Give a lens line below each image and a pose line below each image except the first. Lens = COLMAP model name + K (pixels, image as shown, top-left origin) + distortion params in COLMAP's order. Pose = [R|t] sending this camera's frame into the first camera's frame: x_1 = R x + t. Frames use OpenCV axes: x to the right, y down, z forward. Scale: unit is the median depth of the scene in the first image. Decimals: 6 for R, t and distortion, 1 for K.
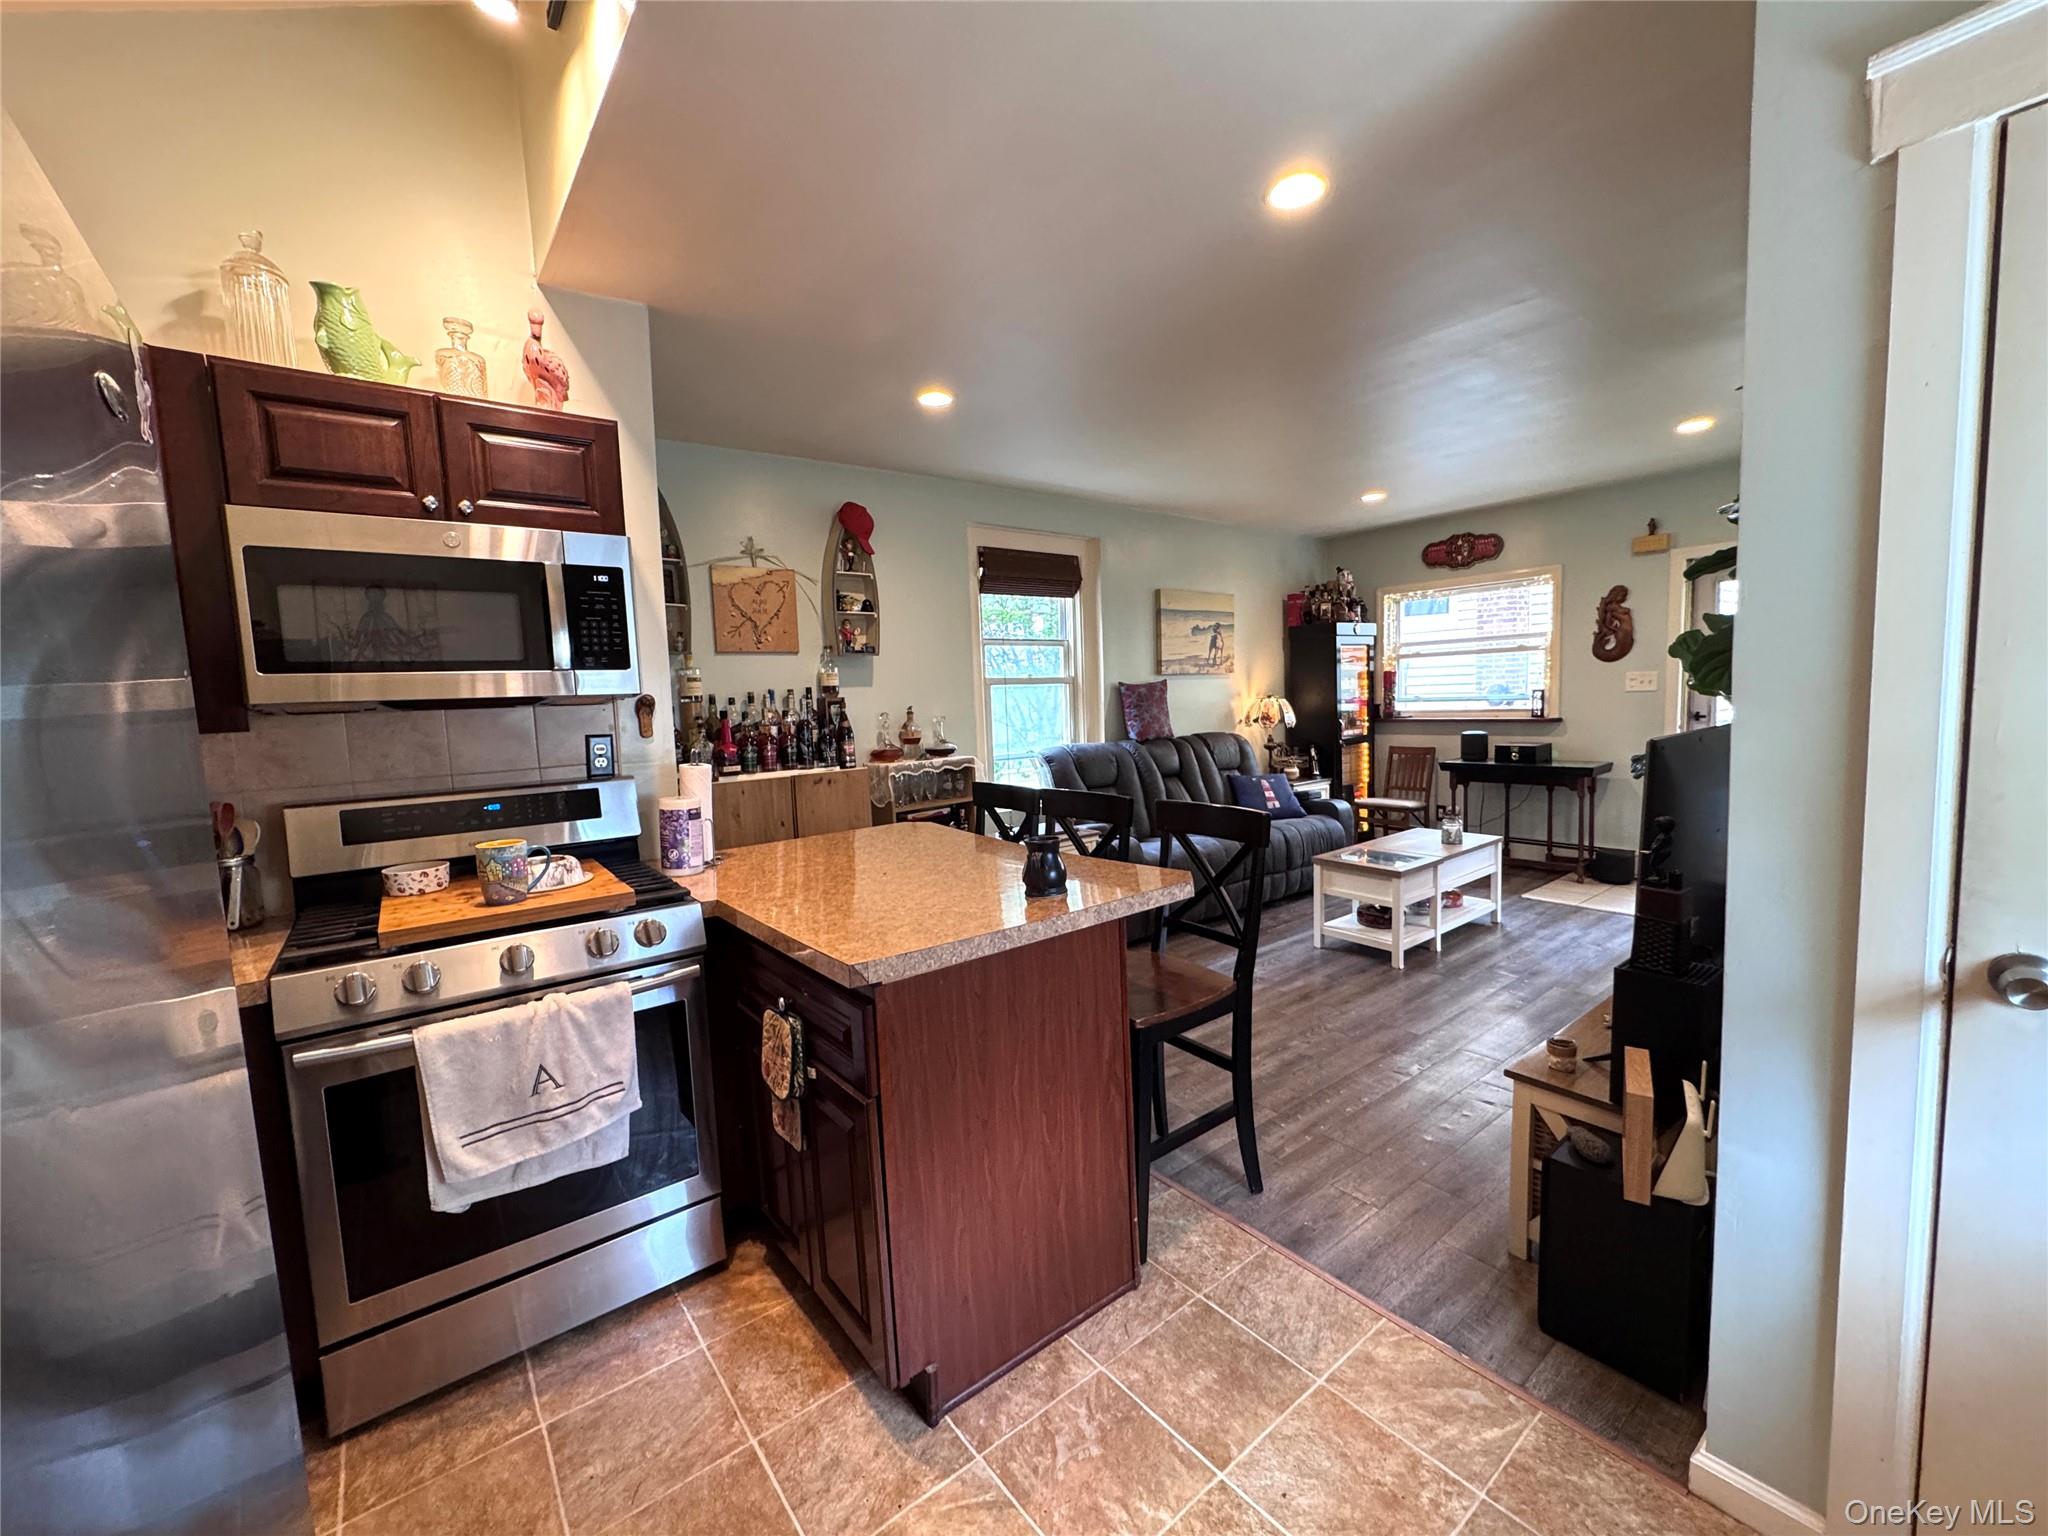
lens RADIAL K [[815.1, 0, 1019.0], [0, 815.1, 767.9], [0, 0, 1]] dist [-0.003895, 0.000471]
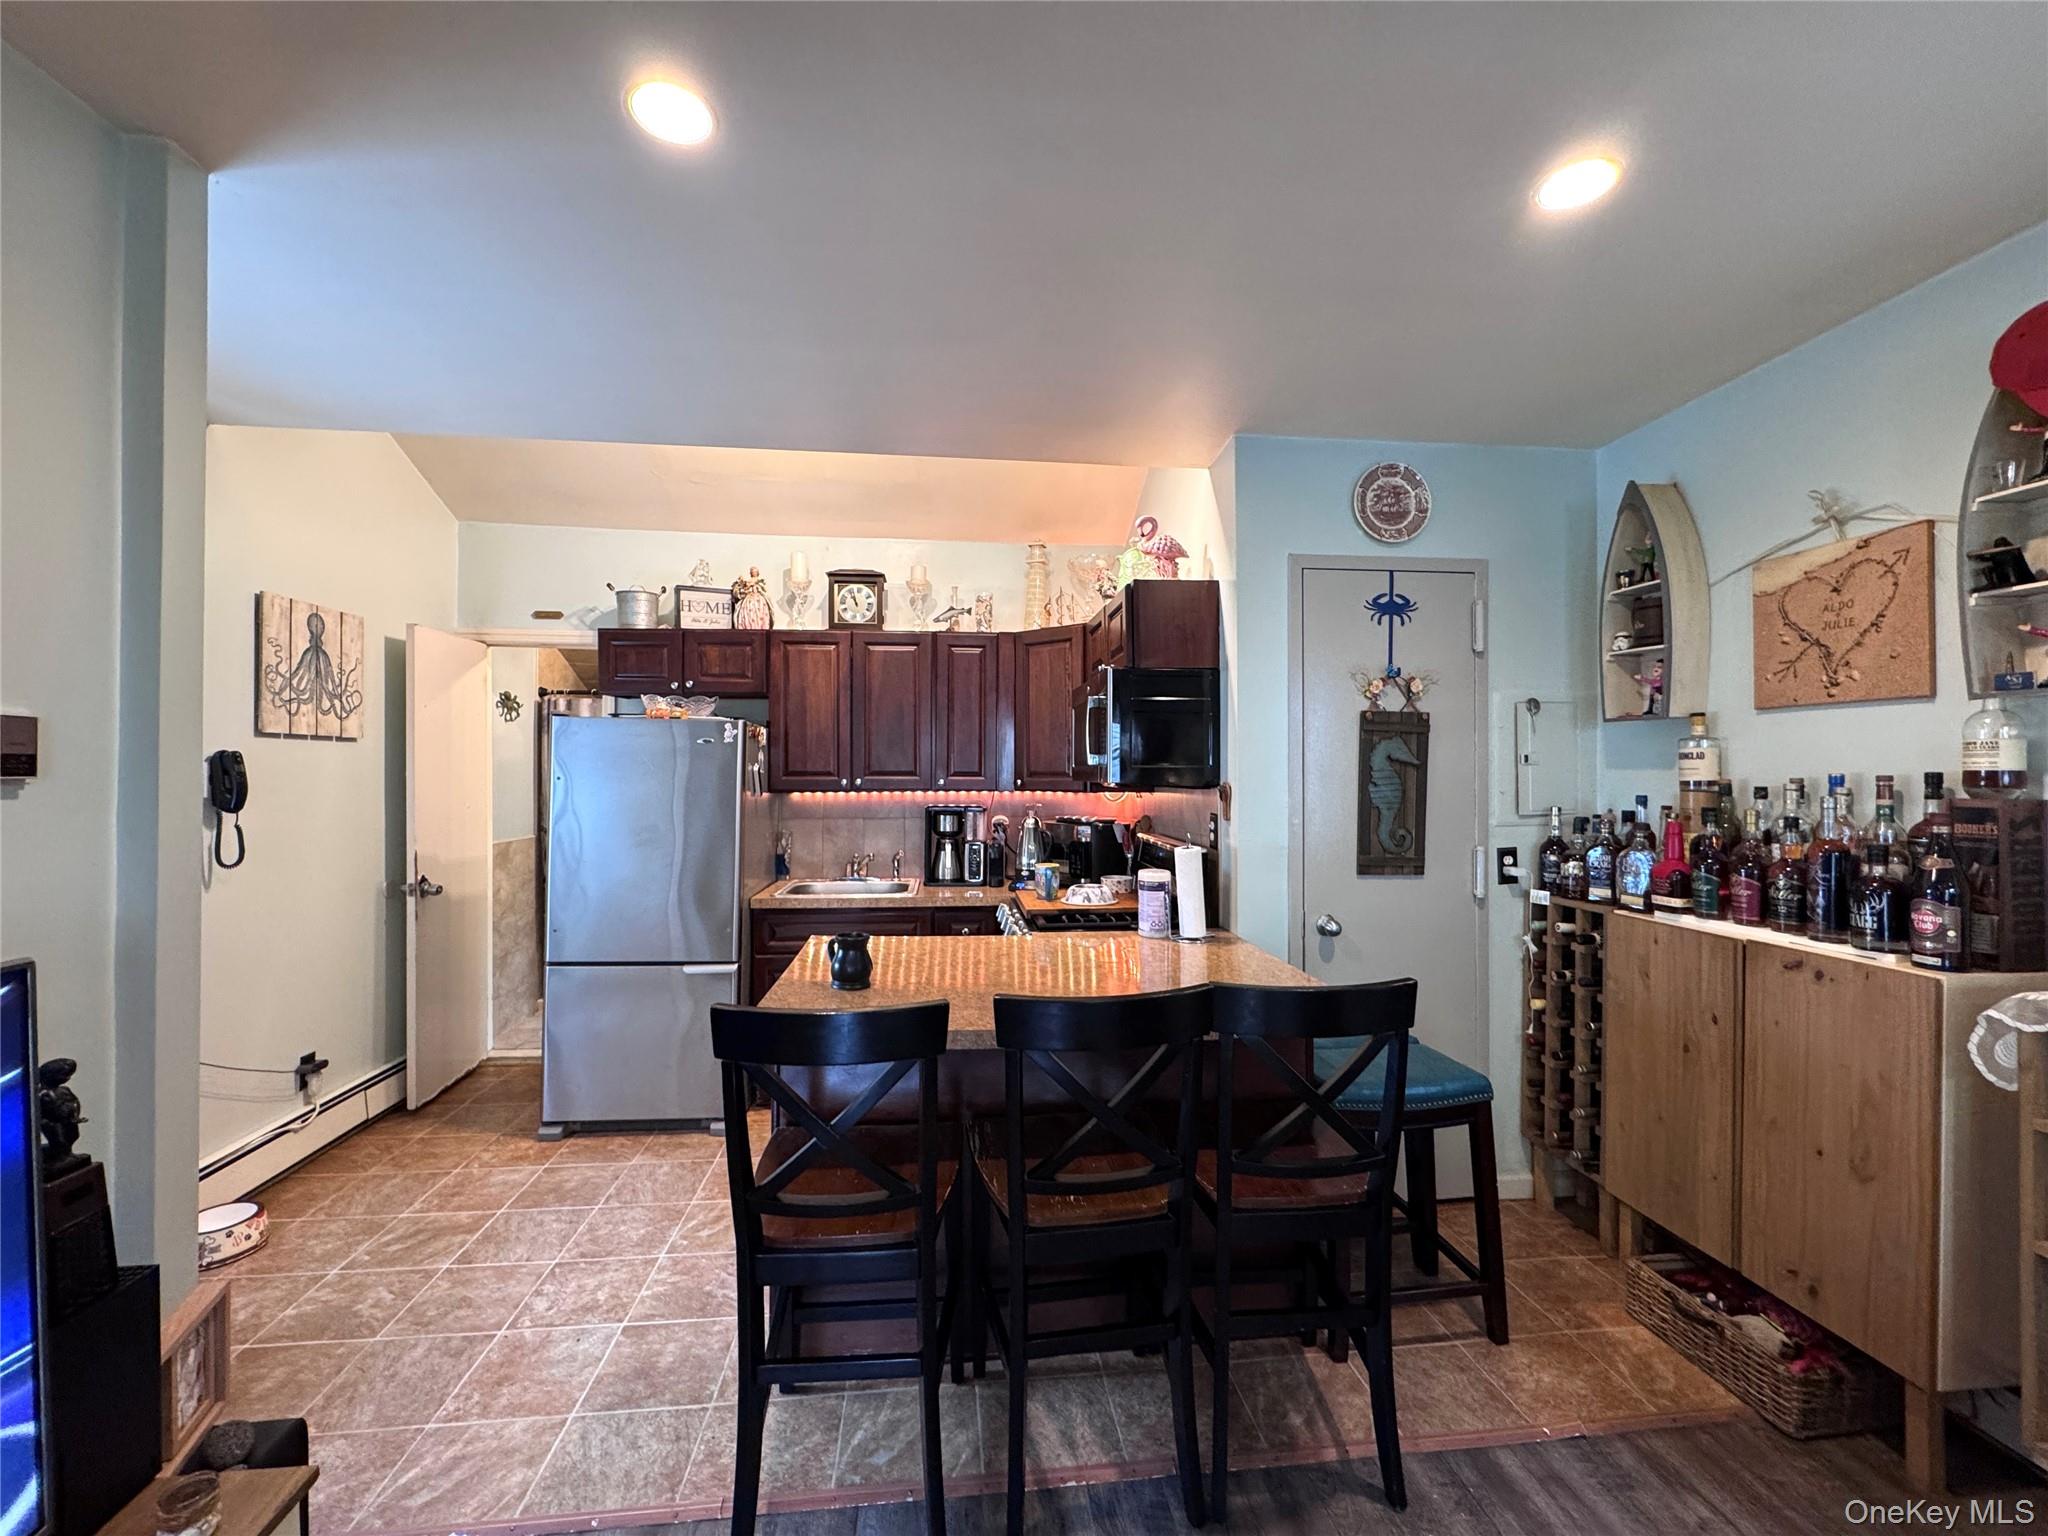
lens RADIAL K [[815.1, 0, 1024.5], [0, 815.1, 770.2], [0, 0, 1]] dist [-0.003895, 0.000471]
pose [[-0.522980, 0.035475, -0.851606, 0.800222], [-0.056745, 0.995468, 0.076316, -0.220632], [0.850454, 0.088236, -0.518597, 1.679102]]
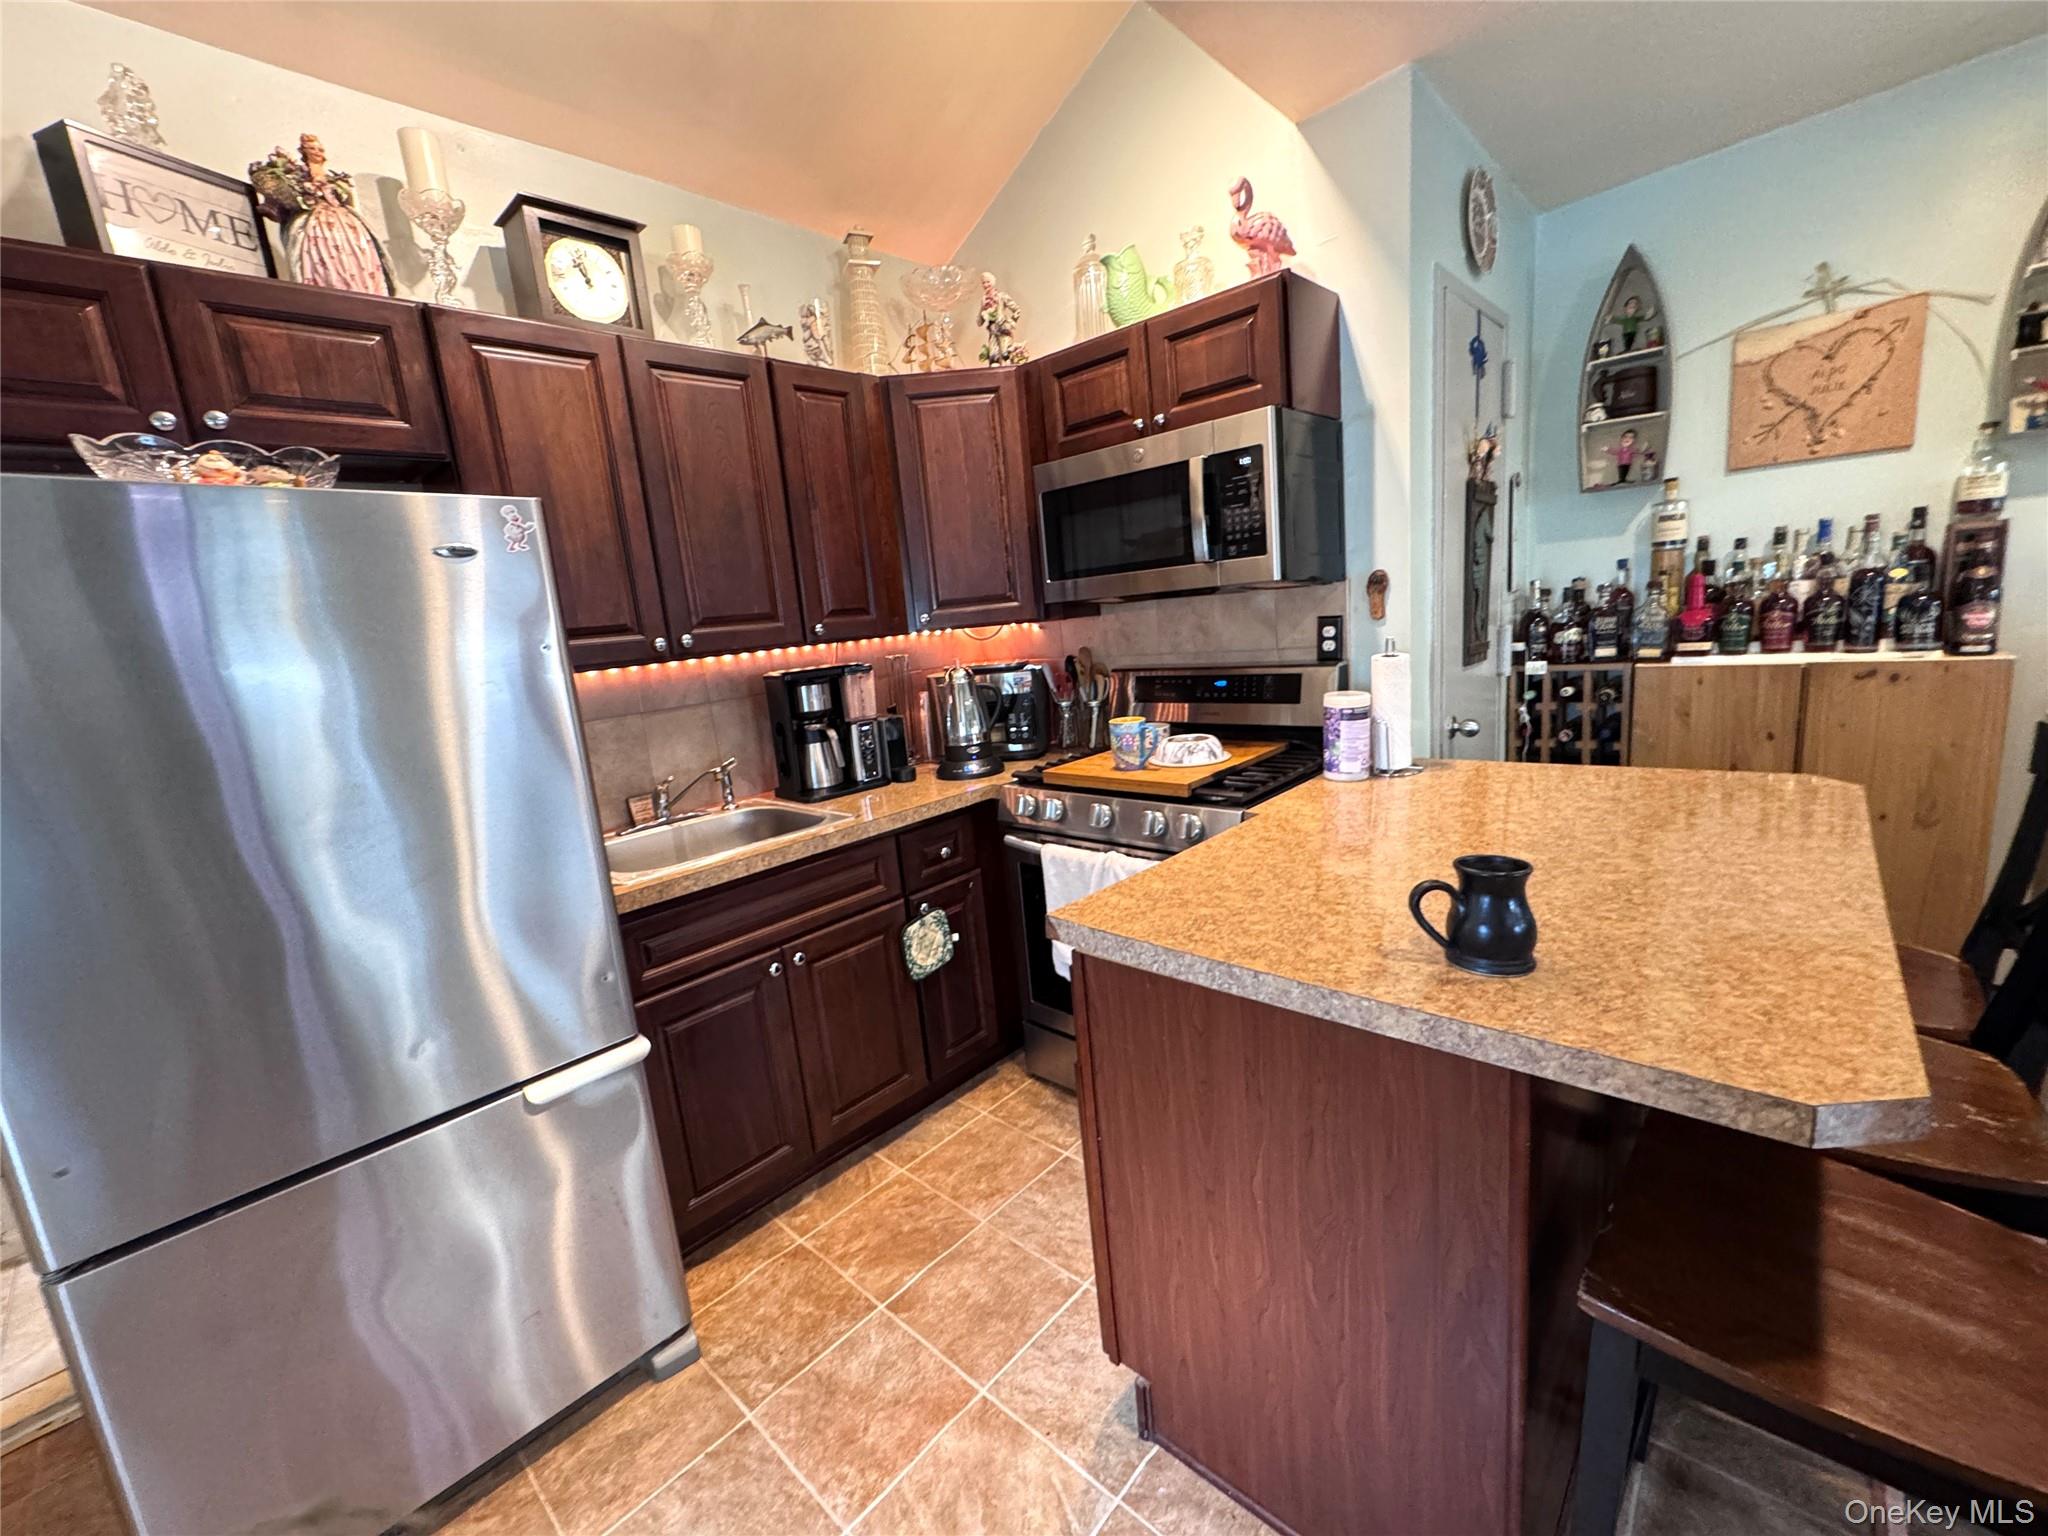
lens RADIAL K [[815.1, 0, 1026.9], [0, 815.1, 768.0], [0, 0, 1]] dist [-0.003895, 0.000471]
pose [[0.170690, 0.209243, -0.962851, 0.459611], [-0.001113, 0.977232, 0.212171, -0.083570], [0.985324, -0.035144, 0.167037, 0.587223]]
